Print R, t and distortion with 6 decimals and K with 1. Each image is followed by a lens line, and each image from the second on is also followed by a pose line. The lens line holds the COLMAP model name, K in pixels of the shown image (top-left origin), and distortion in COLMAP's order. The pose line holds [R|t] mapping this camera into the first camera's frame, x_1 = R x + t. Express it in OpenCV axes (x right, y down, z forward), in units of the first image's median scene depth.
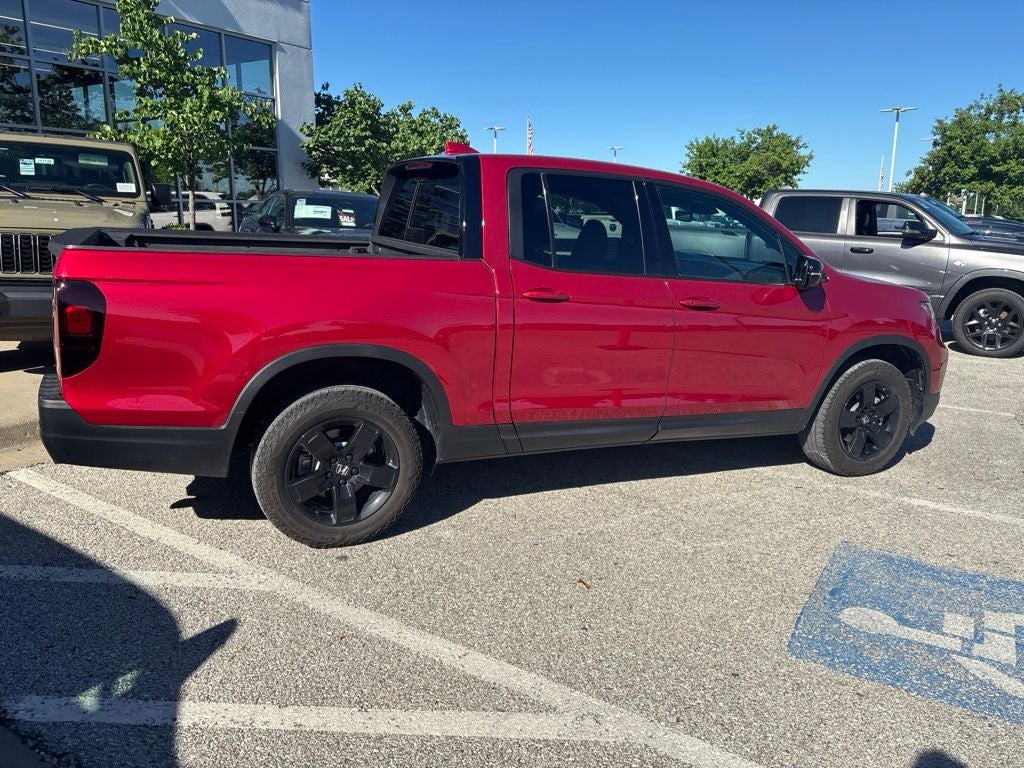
lens RADIAL K [[777.9, 0, 510.2], [0, 777.9, 373.9], [0, 0, 1]] dist [0.044531, -0.054908]
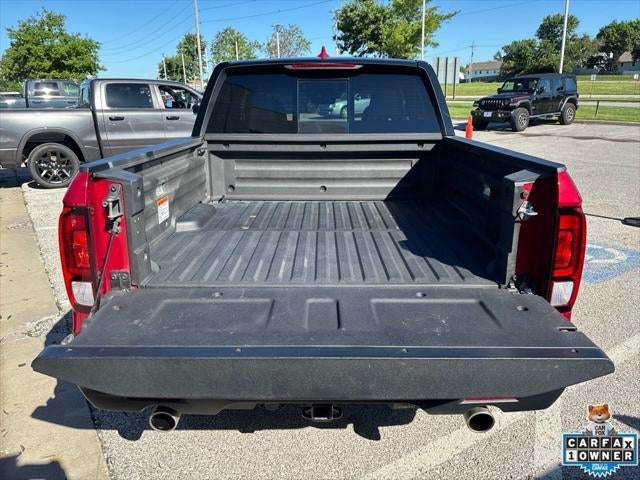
lens RADIAL K [[484.5, 0, 325.1], [0, 484.5, 238.8], [0, 0, 1]] dist [0.053924, -0.065463]
pose [[0.407366, -0.292735, 0.865078, -0.694798], [0.211033, 0.951773, 0.222696, -0.157199], [-0.888548, 0.091841, 0.449497, 0.596580]]
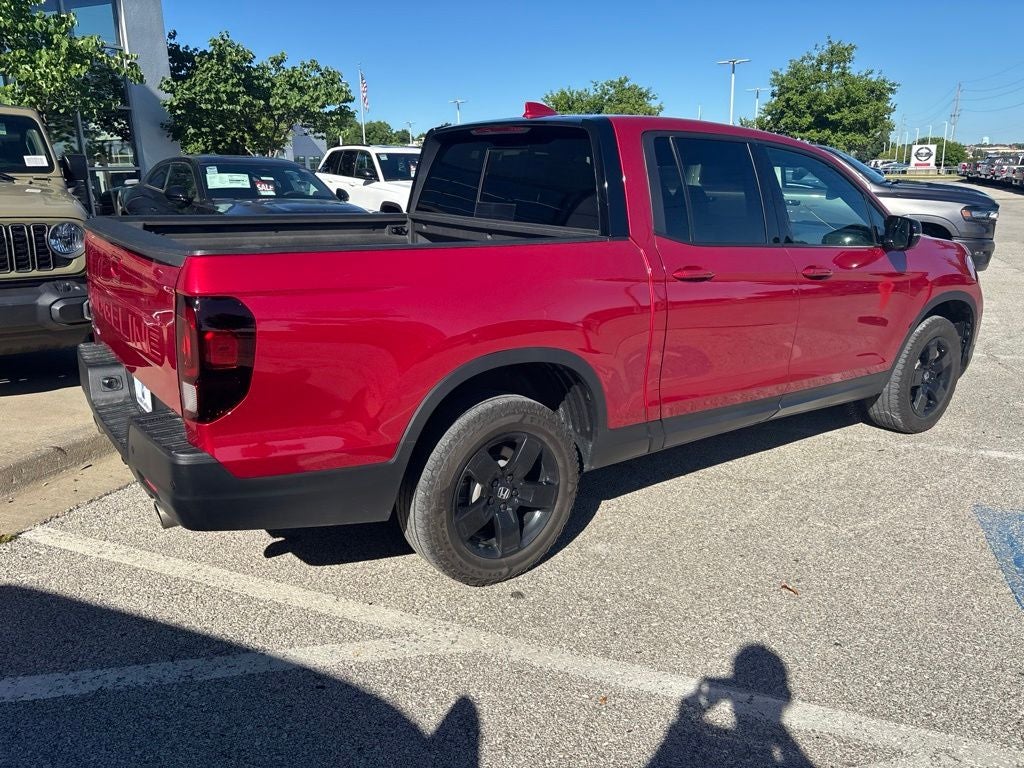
lens RADIAL K [[777.9, 0, 510.2], [0, 777.9, 373.9], [0, 0, 1]] dist [0.044531, -0.054908]
pose [[0.977247, -0.081173, 0.195956, -0.254374], [0.070457, 0.995644, 0.061062, -0.041730], [-0.200059, -0.045867, 0.978710, 0.115161]]
